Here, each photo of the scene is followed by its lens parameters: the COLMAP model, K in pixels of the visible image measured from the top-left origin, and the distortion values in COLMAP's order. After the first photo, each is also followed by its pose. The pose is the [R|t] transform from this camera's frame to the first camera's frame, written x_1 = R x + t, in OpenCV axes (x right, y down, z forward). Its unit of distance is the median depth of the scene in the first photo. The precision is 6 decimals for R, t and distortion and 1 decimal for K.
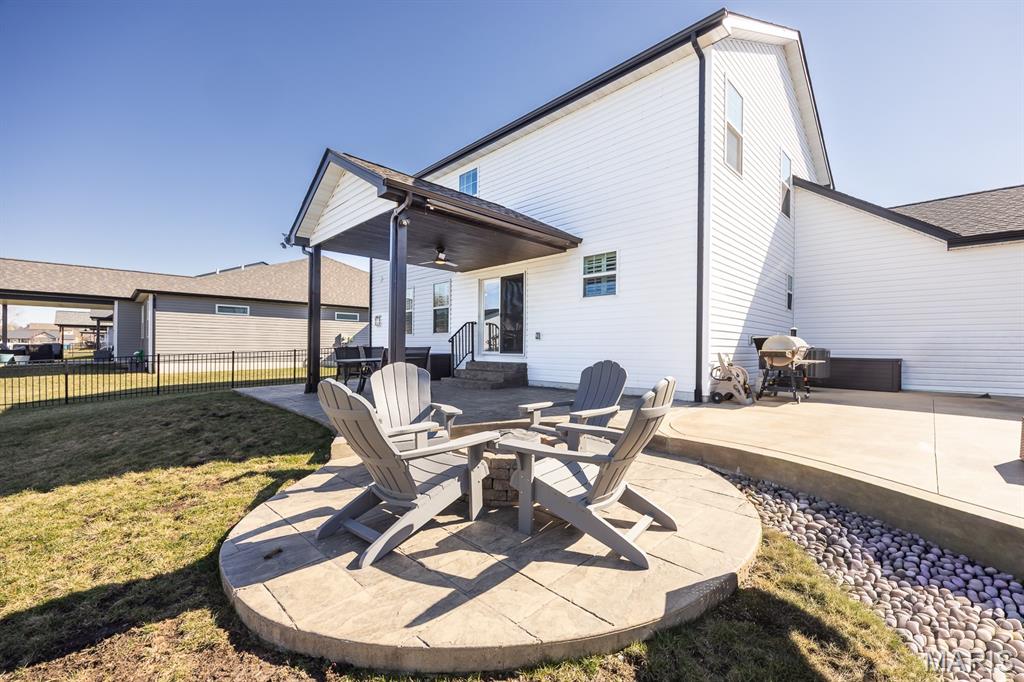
lens RADIAL K [[409.8, 0, 554.4], [0, 409.8, 342.3], [0, 0, 1]] dist [-0.000581, 0.000050]
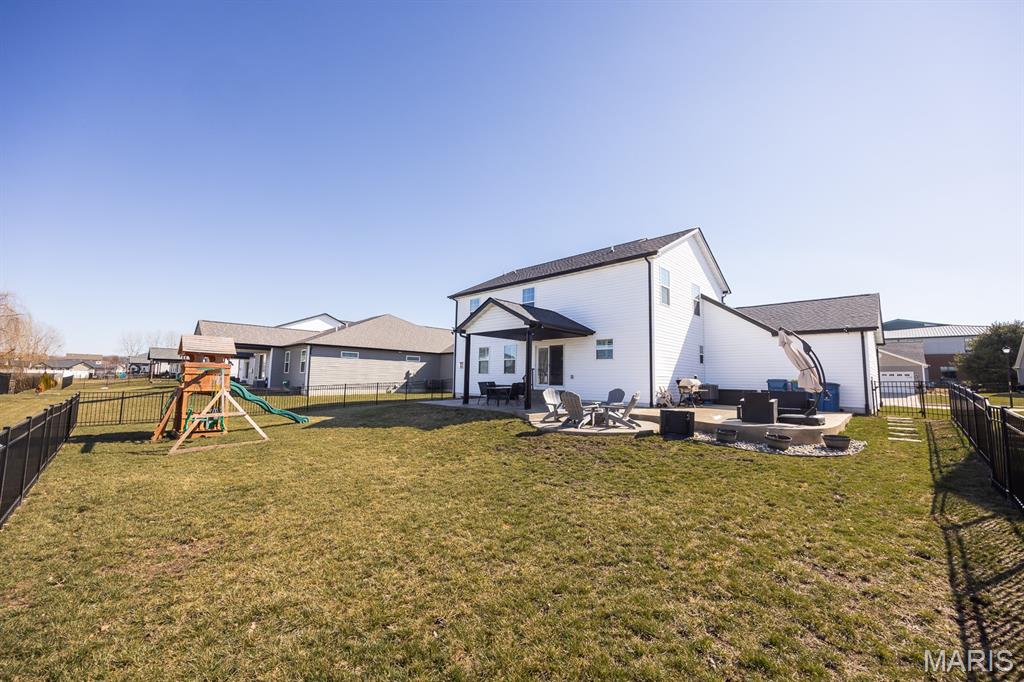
lens RADIAL K [[388.5, 0, 514.5], [0, 388.5, 337.0], [0, 0, 1]] dist [-0.001874, -0.000332]
pose [[0.999478, 0.004983, -0.031909, -0.290423], [-0.008002, 0.995427, -0.095189, -0.029564], [0.031289, 0.095394, 0.994948, -1.021123]]
